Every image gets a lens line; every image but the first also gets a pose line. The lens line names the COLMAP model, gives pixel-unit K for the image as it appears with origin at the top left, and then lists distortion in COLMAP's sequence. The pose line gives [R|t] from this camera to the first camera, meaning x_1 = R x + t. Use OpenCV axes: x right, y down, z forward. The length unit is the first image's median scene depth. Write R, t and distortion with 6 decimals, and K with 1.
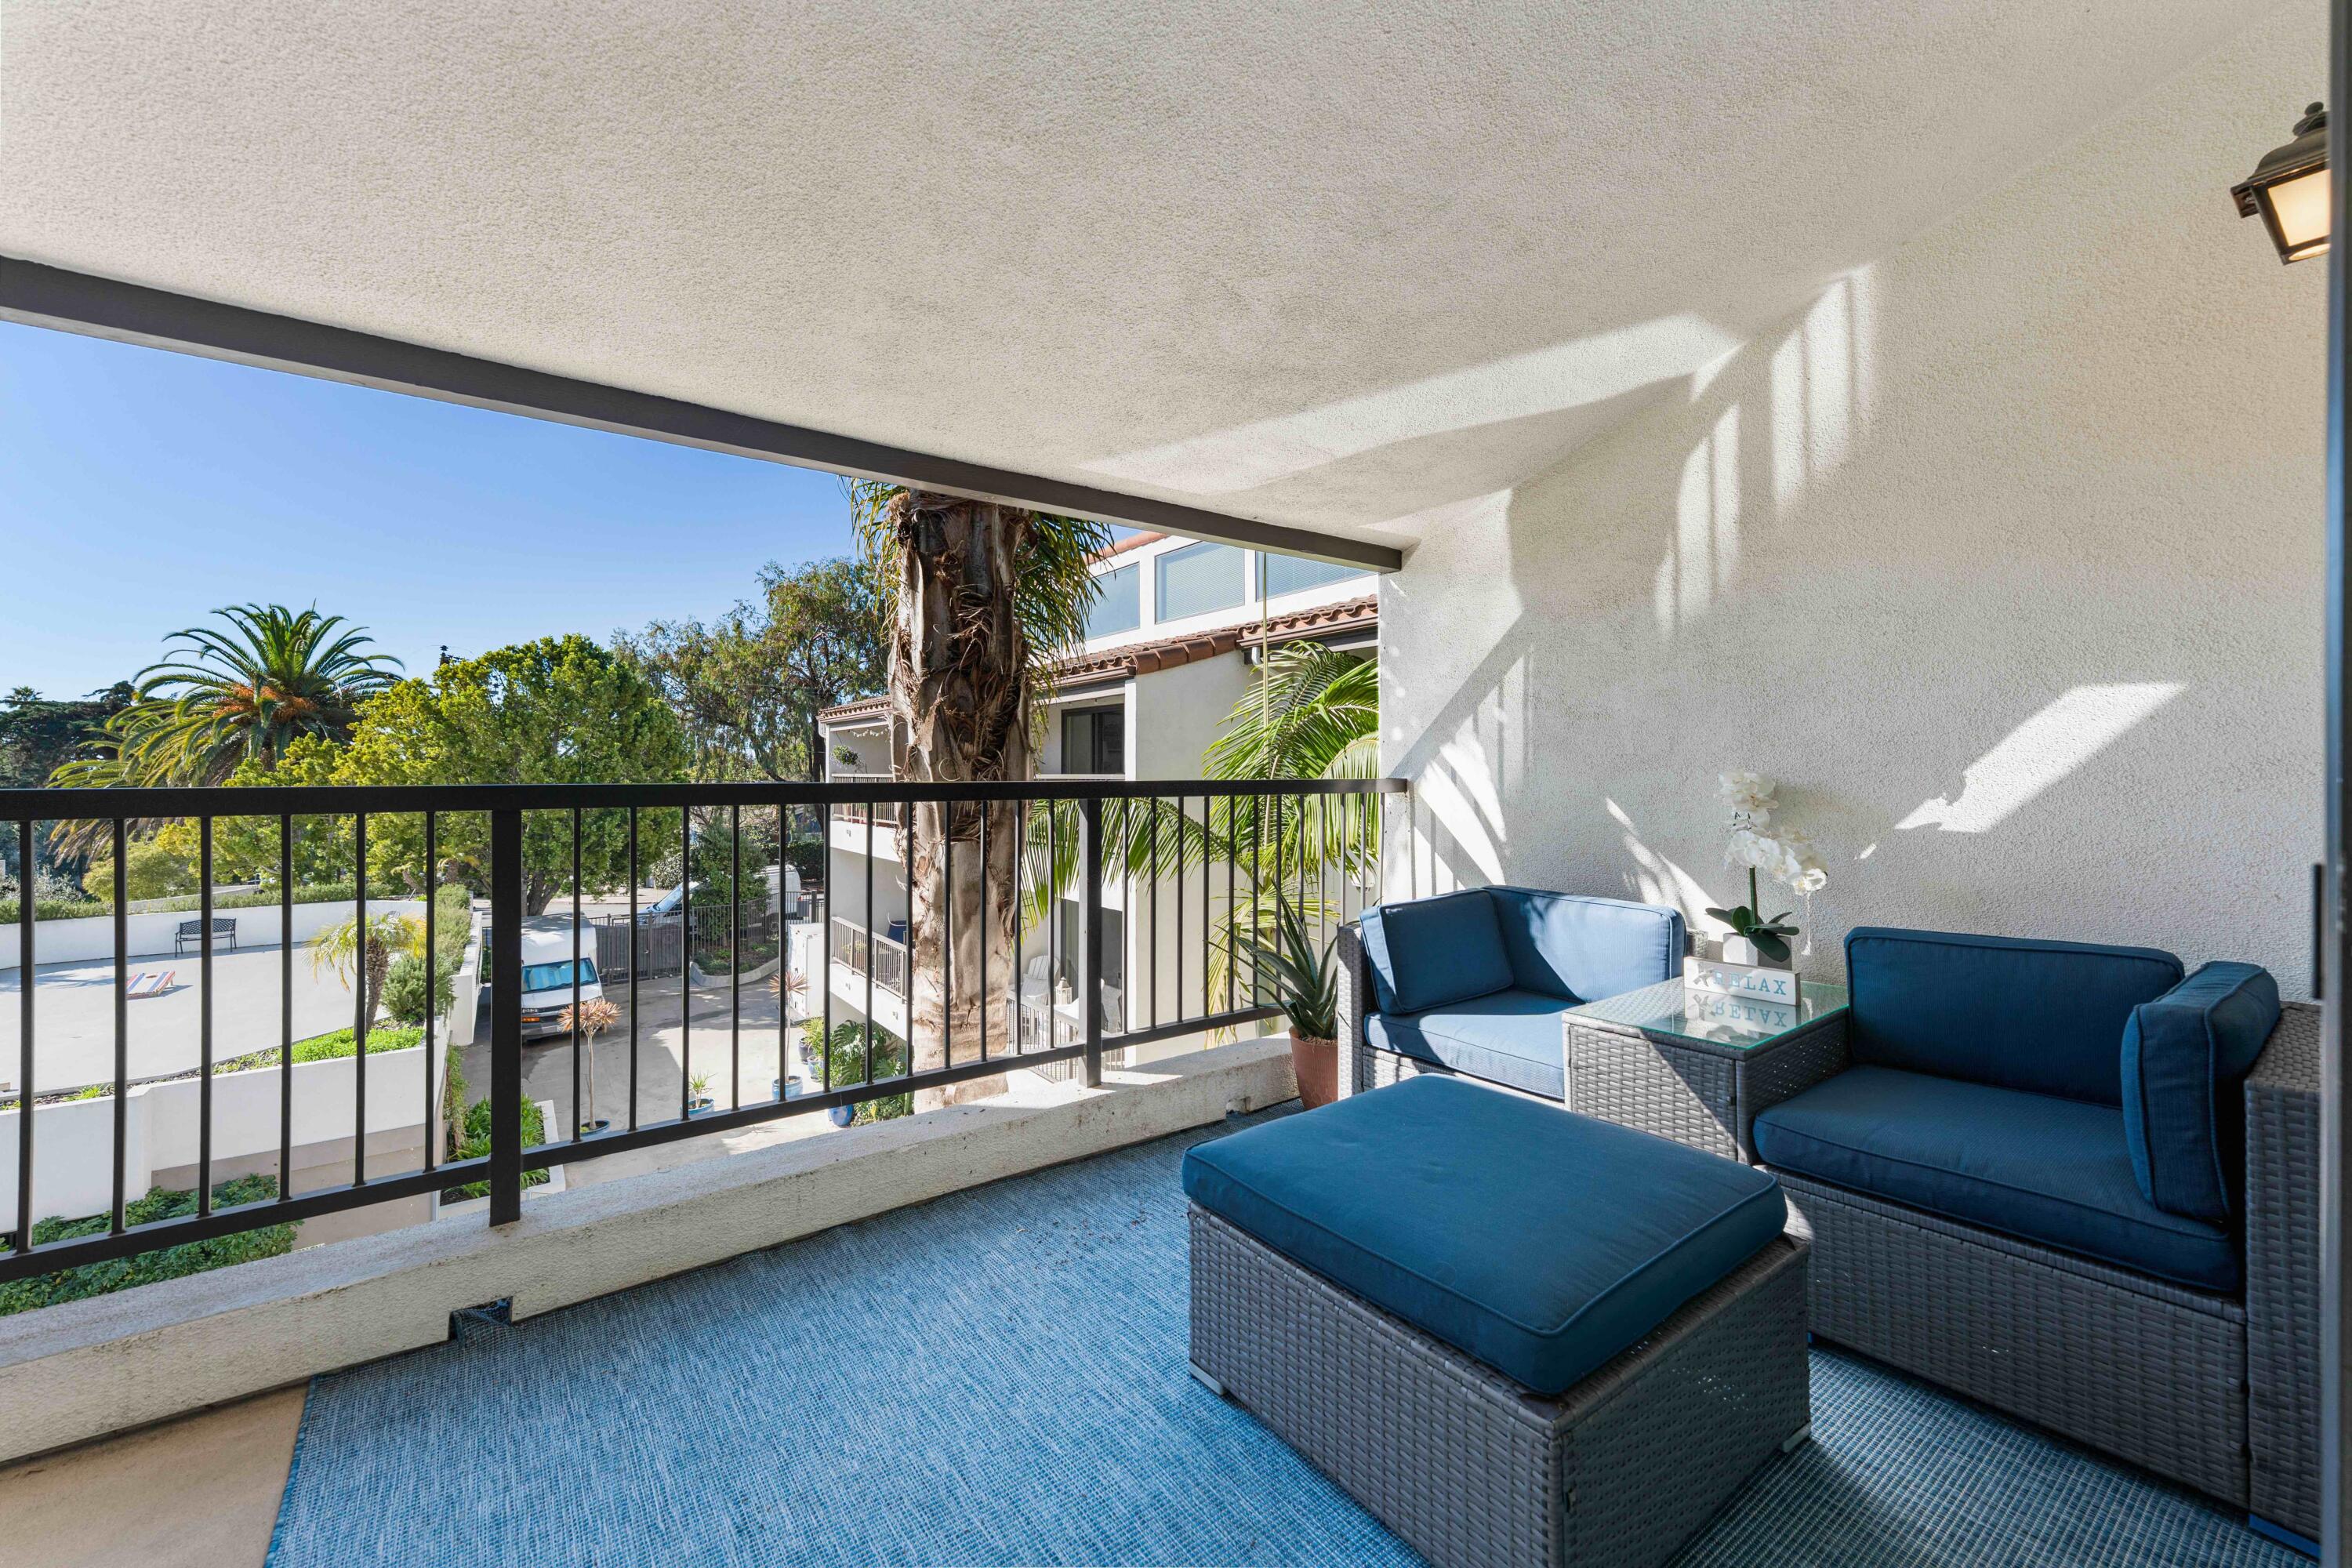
lens RADIAL K [[953.4, 0, 1172.8], [0, 953.4, 763.1], [0, 0, 1]] dist [-0.002192, -0.000308]
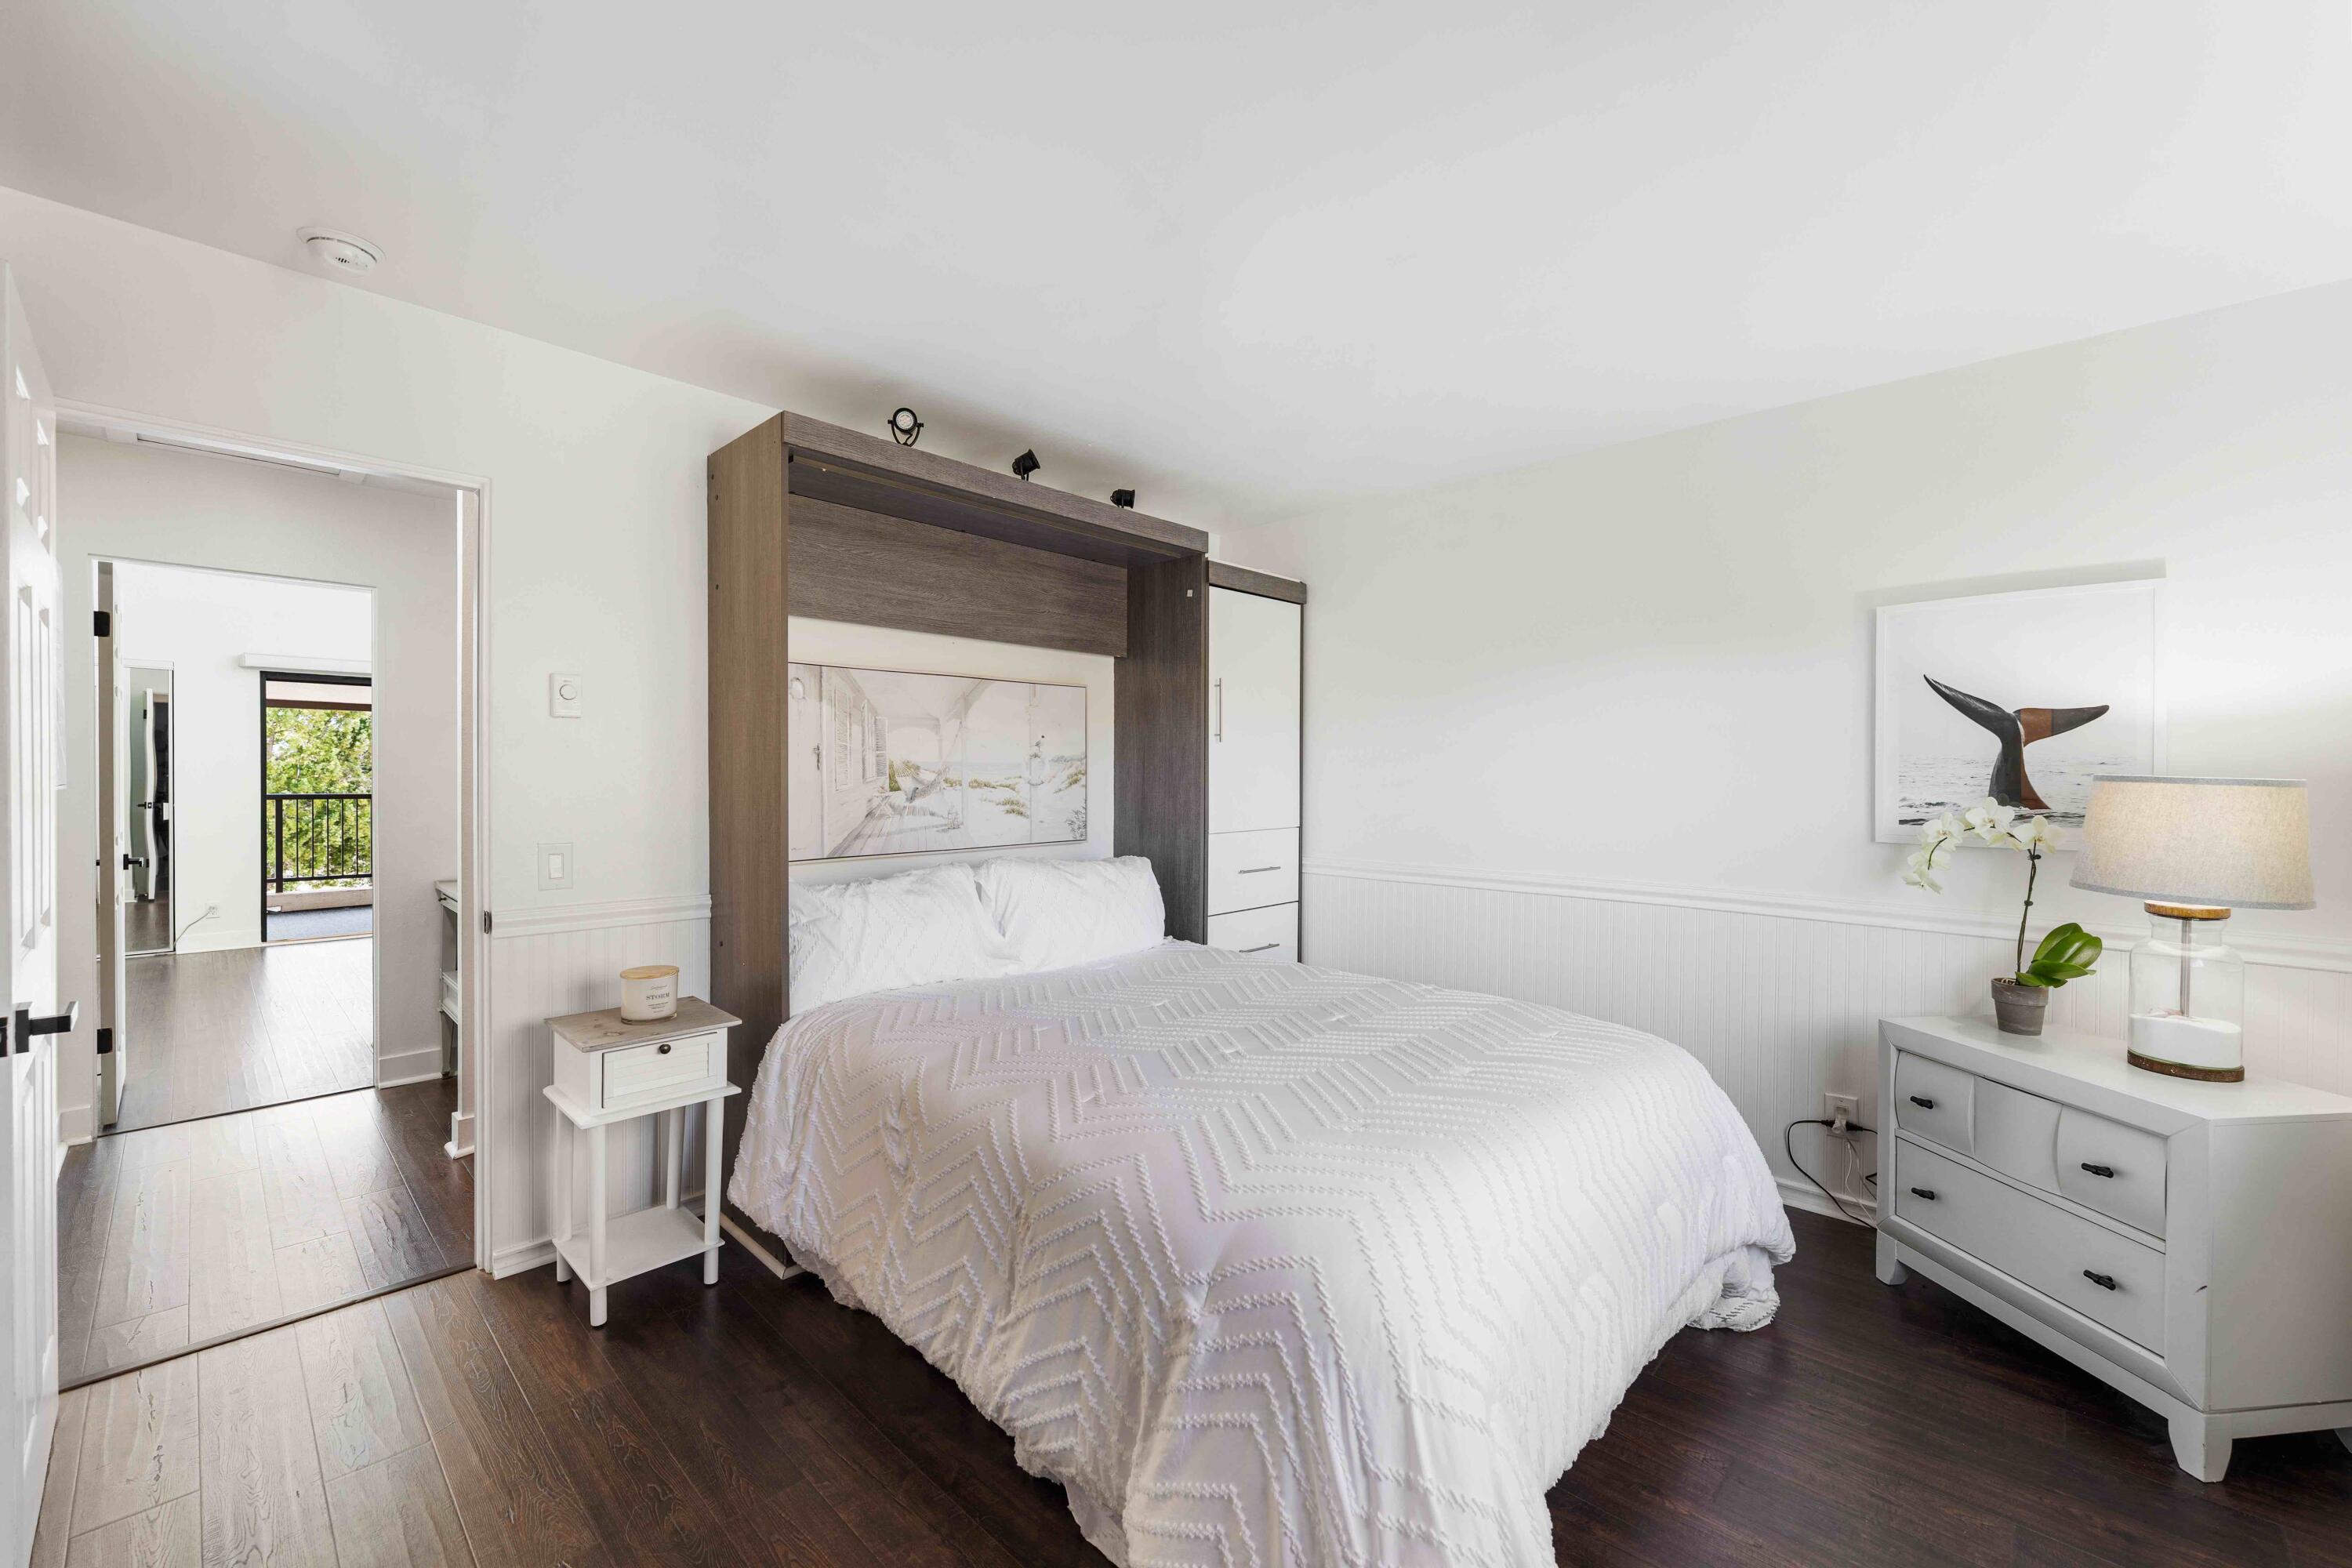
lens RADIAL K [[945.6, 0, 1169.7], [0, 945.6, 779.5], [0, 0, 1]] dist [-0.000718, 0.000004]
pose [[0.981743, 0.007402, 0.190066, 0.171163], [-0.009950, 0.999873, 0.012457, -0.008598], [-0.189950, -0.014121, 0.981692, -0.279552]]
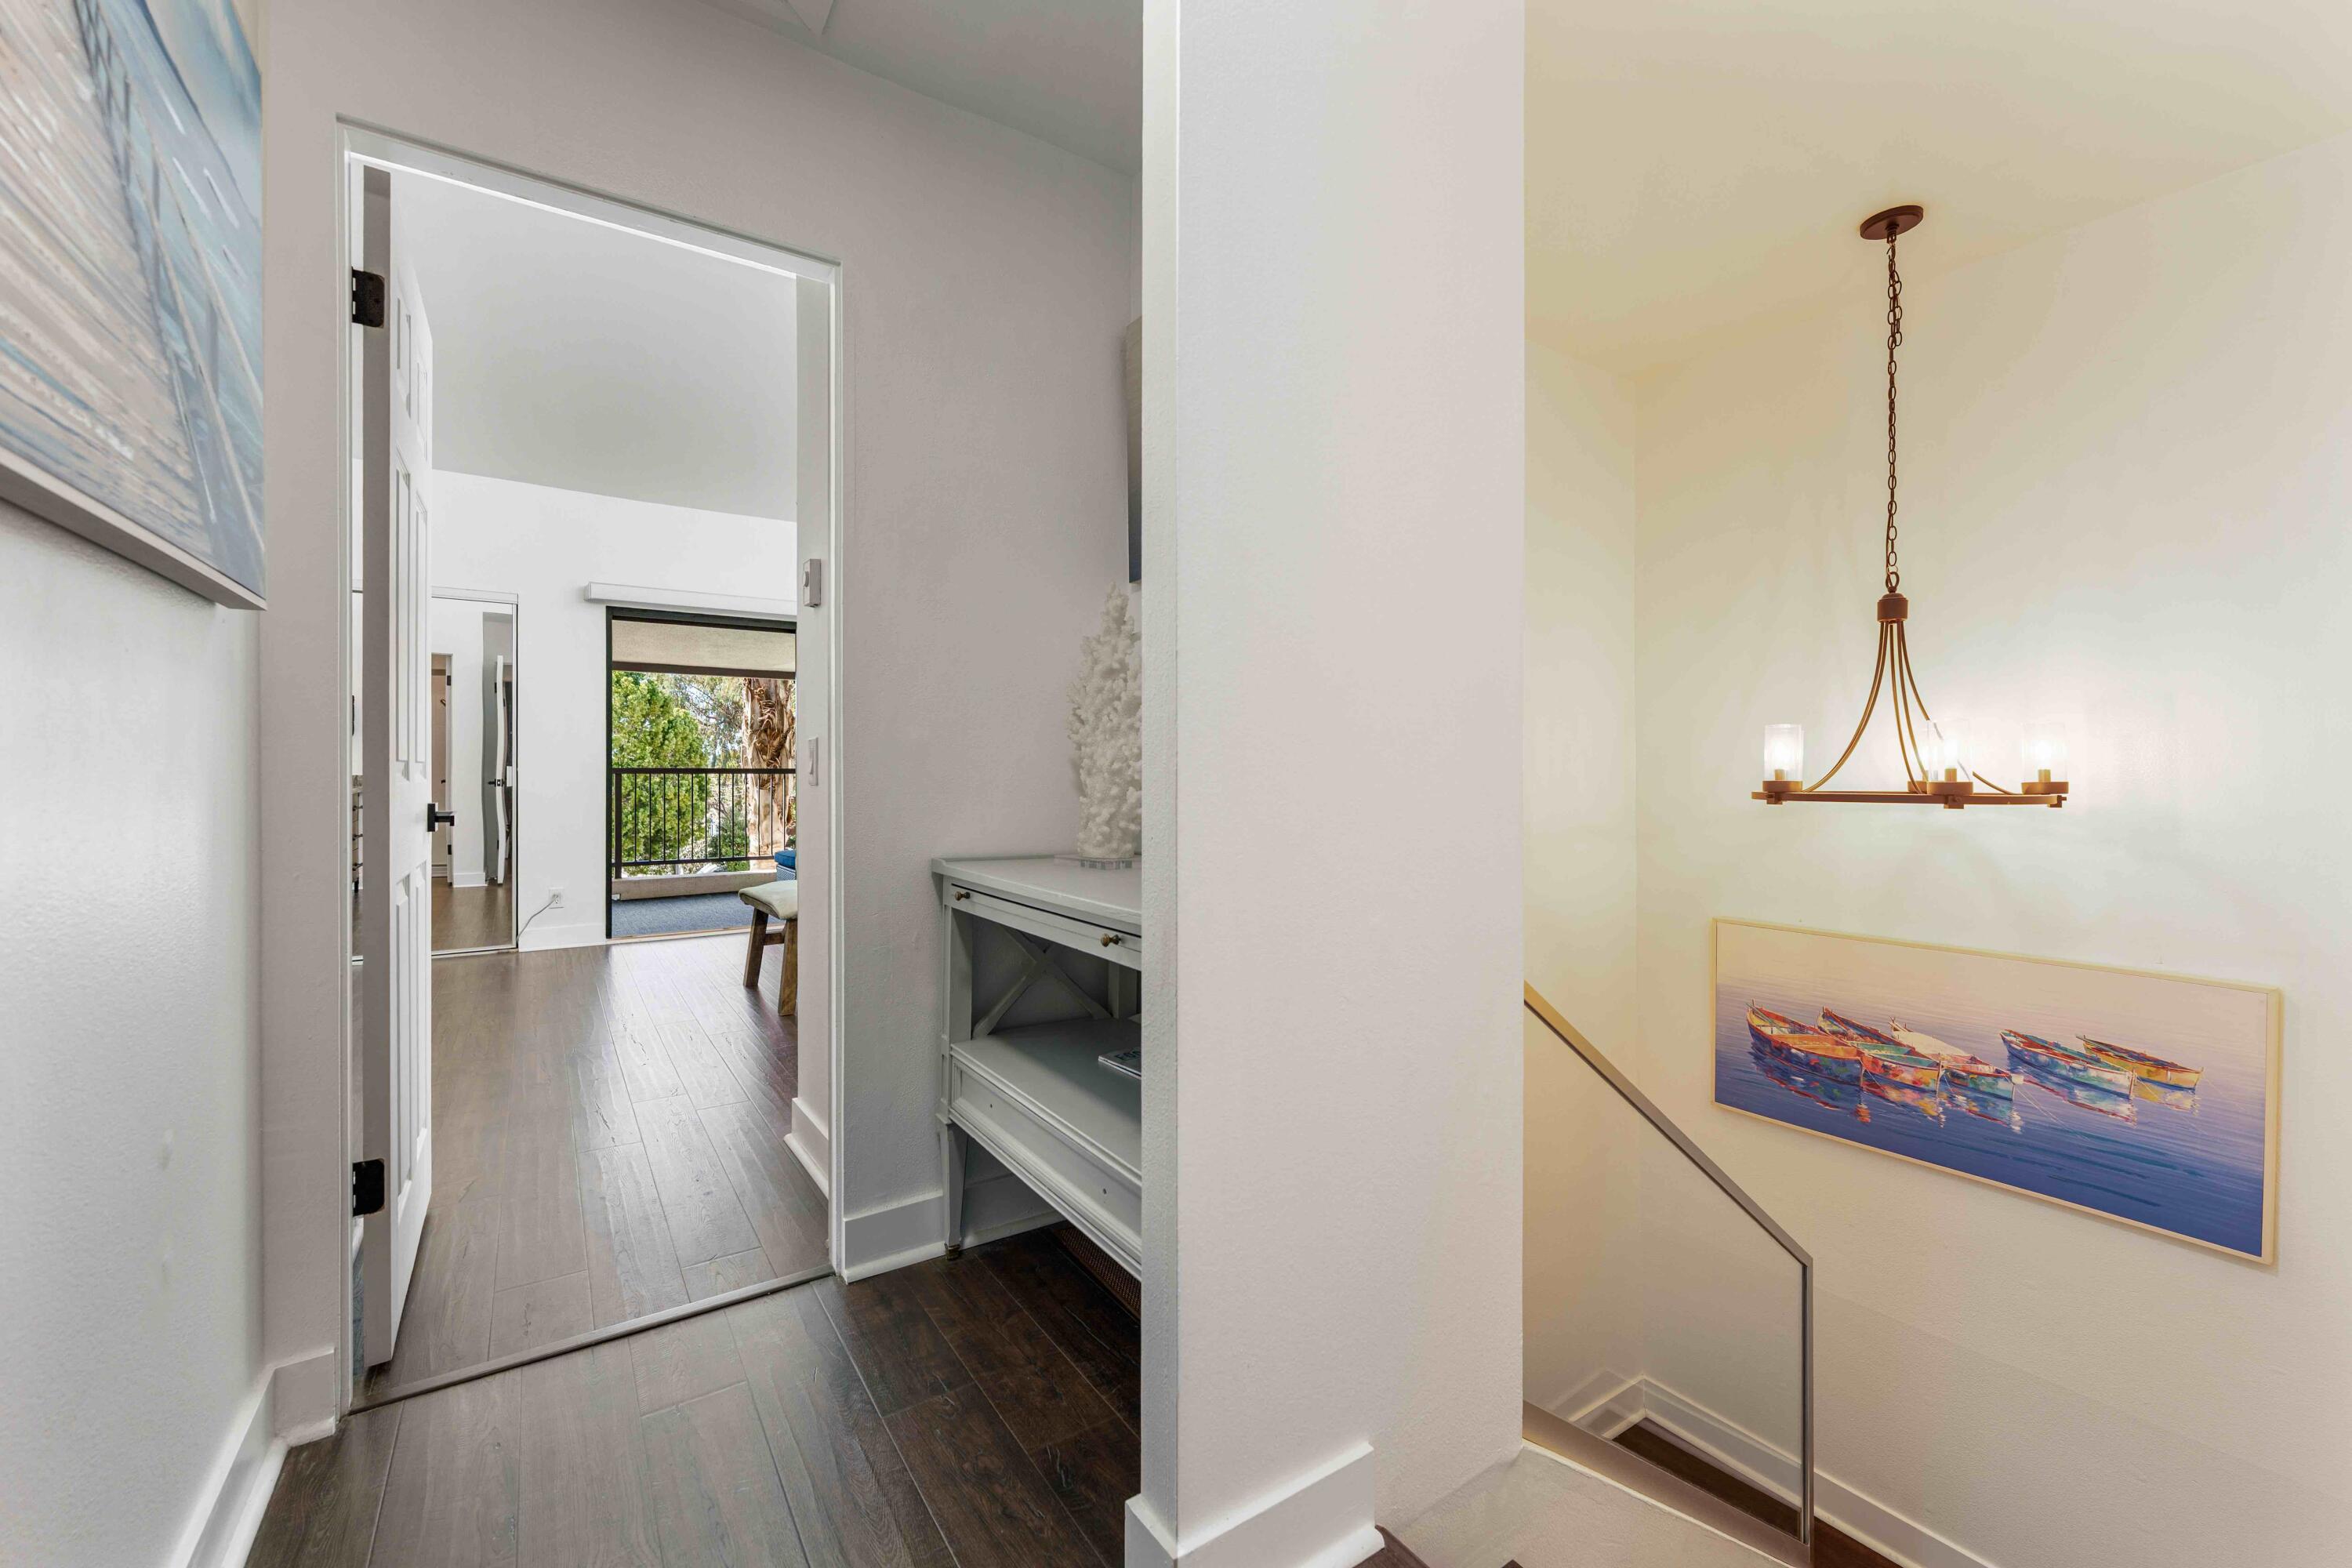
lens RADIAL K [[953.4, 0, 1172.8], [0, 953.4, 763.1], [0, 0, 1]] dist [-0.002192, -0.000308]
pose [[0.999695, 0.000410, -0.024697, 0.118427], [-0.000440, 0.999999, -0.001242, 0.000803], [0.024697, 0.001253, 0.999694, -0.203304]]
